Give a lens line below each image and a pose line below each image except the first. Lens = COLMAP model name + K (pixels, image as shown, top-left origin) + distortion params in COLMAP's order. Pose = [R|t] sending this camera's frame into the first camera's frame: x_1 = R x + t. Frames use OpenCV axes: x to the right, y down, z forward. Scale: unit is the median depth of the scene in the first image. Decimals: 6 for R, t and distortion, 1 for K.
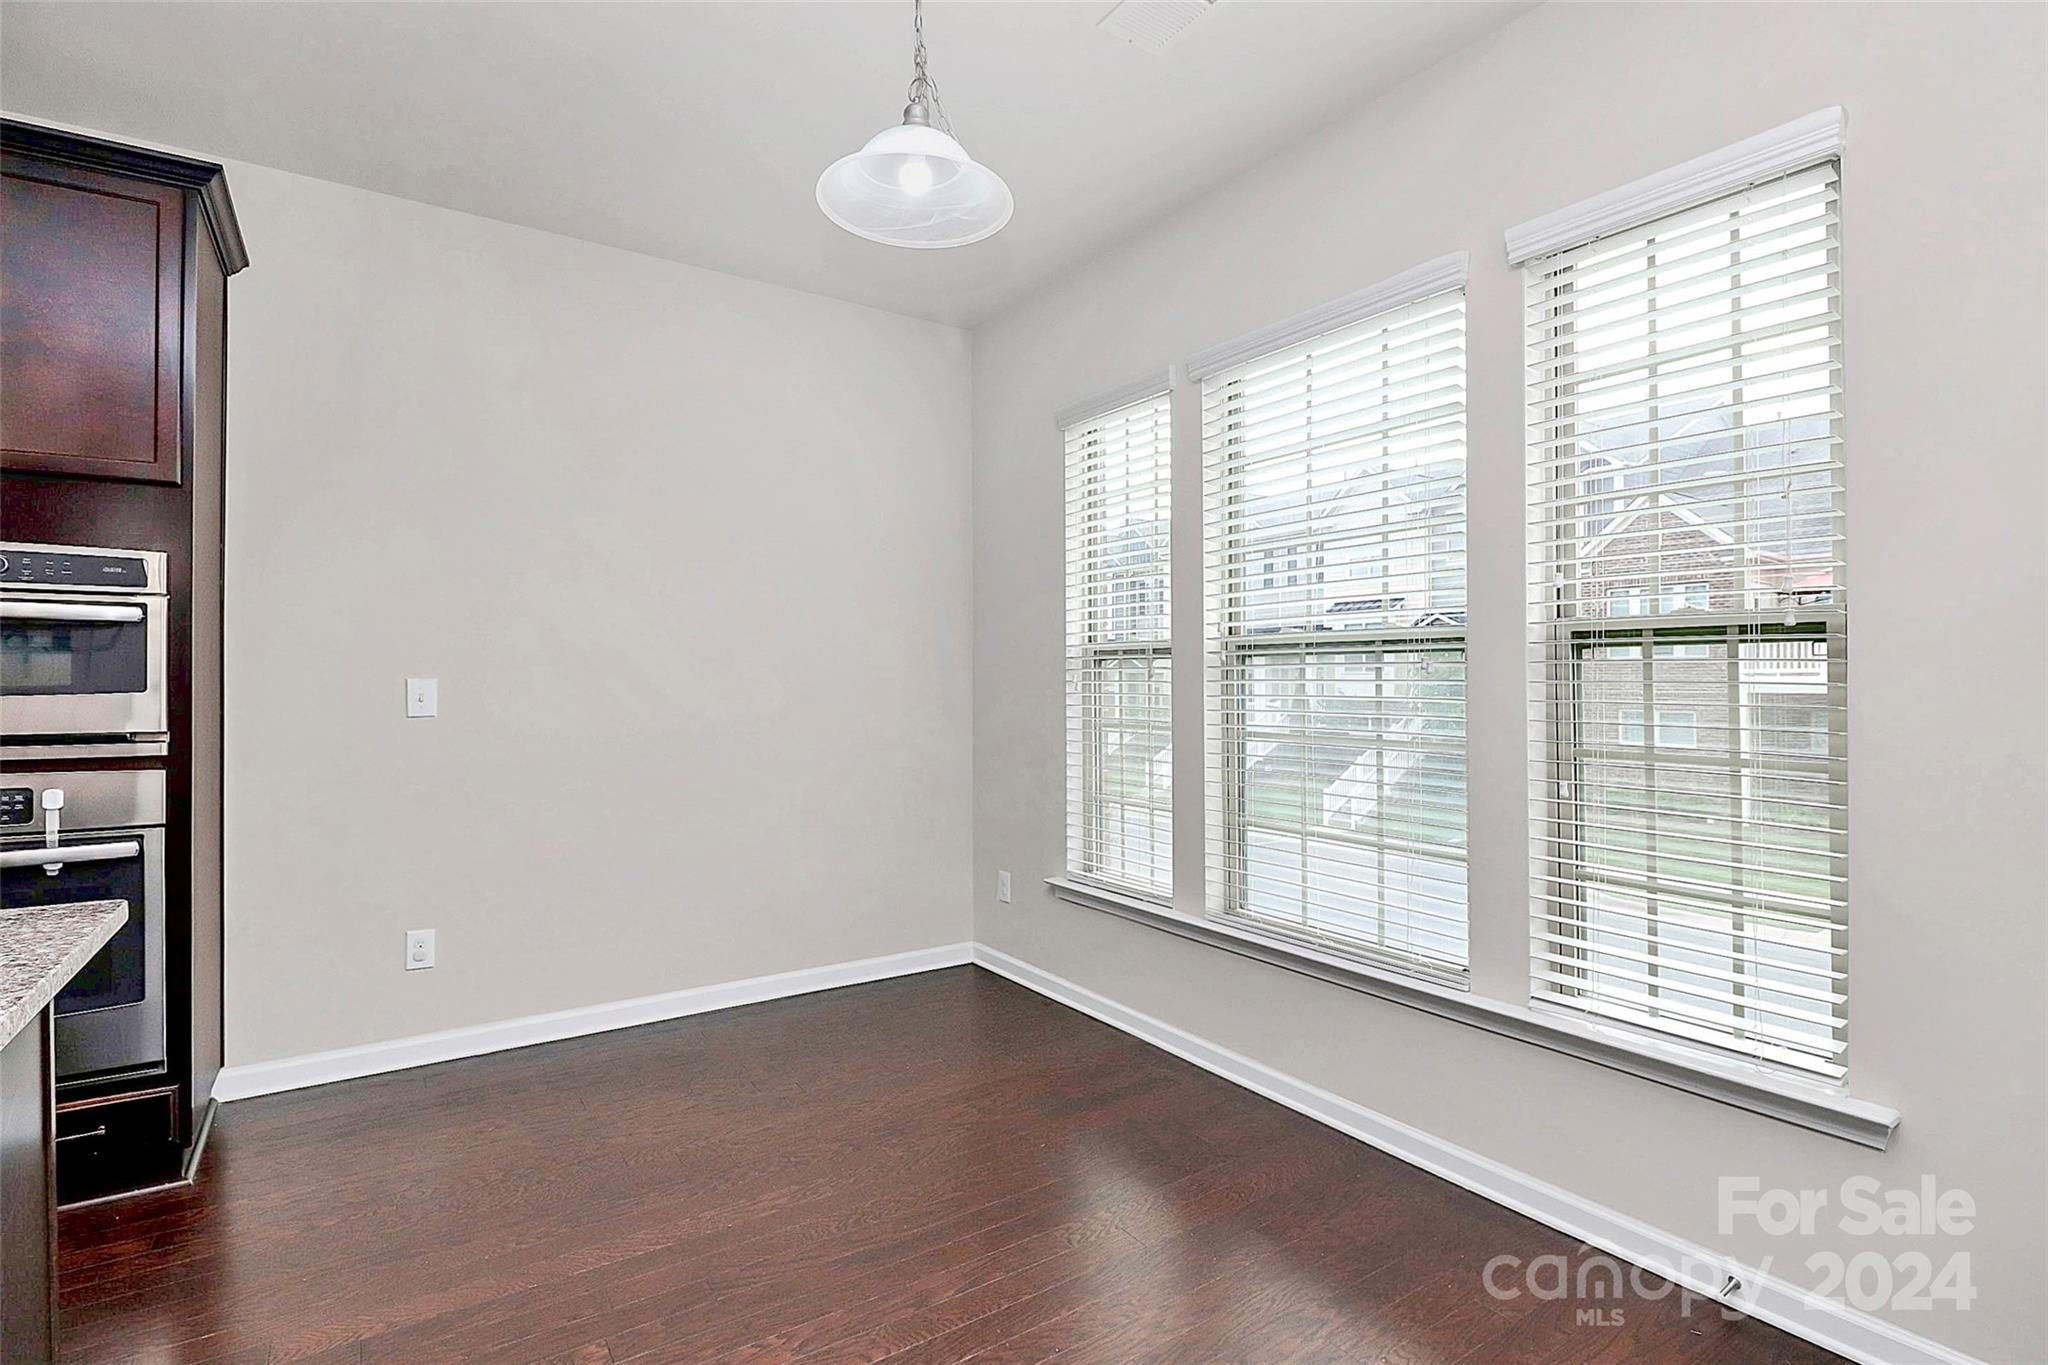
lens RADIAL K [[981.4, 0, 1024.0], [0, 981.4, 682.5], [0, 0, 1]] dist [0.001892, -0.001051]
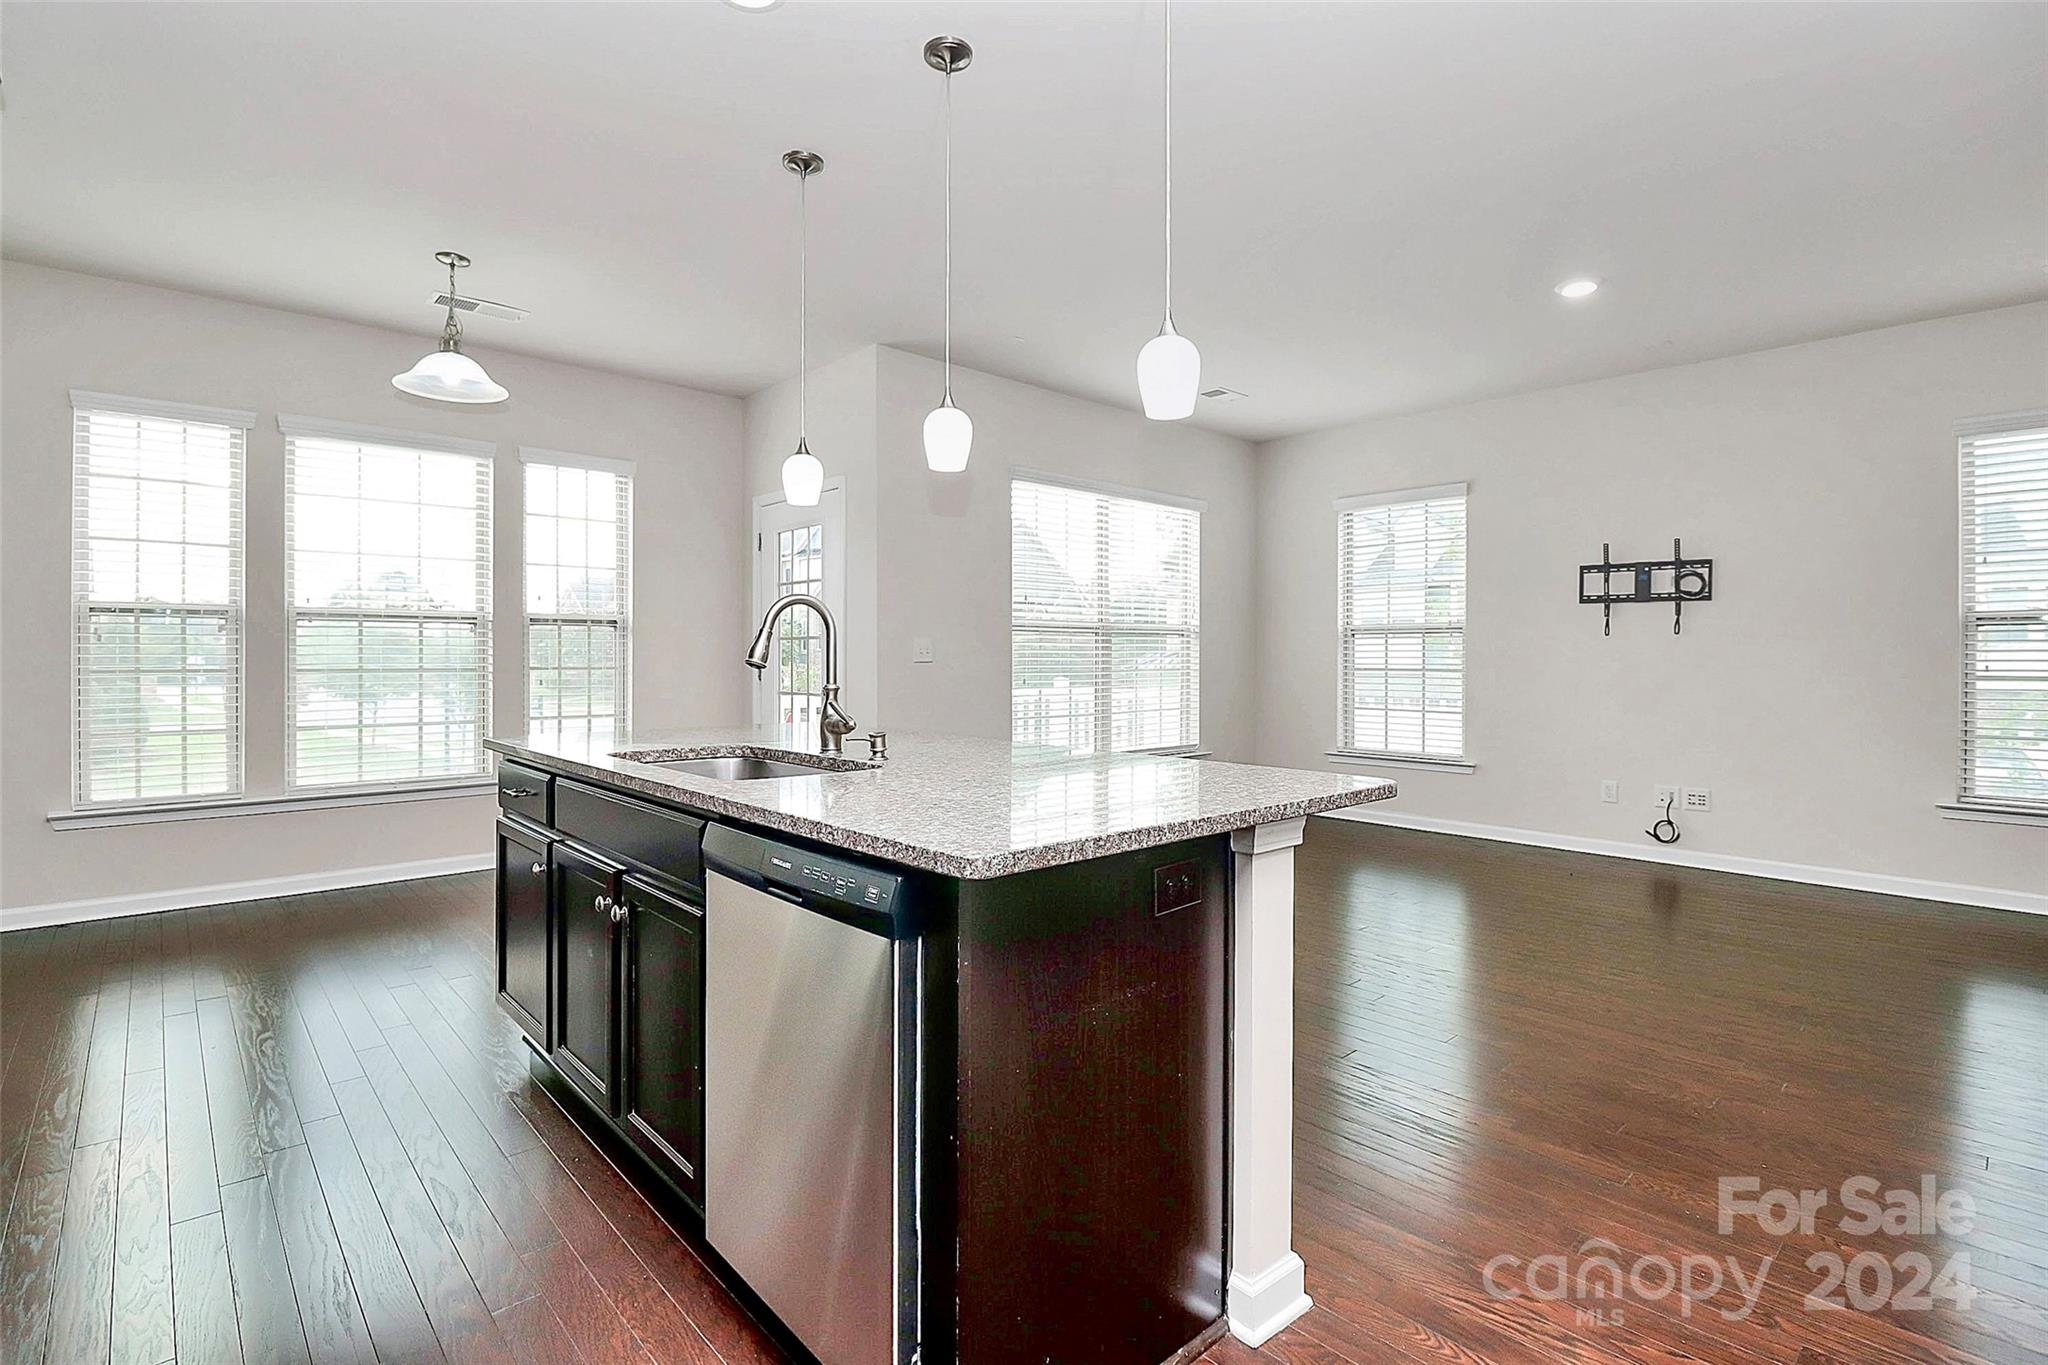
lens RADIAL K [[985.7, 0, 1029.3], [0, 985.7, 661.6], [0, 0, 1]] dist [0.000024, -0.000389]
pose [[-0.165878, -0.007040, 0.986121, -1.593610], [0.003729, 0.999963, 0.007767, 0.033164], [-0.986139, 0.004966, -0.165846, 0.130316]]
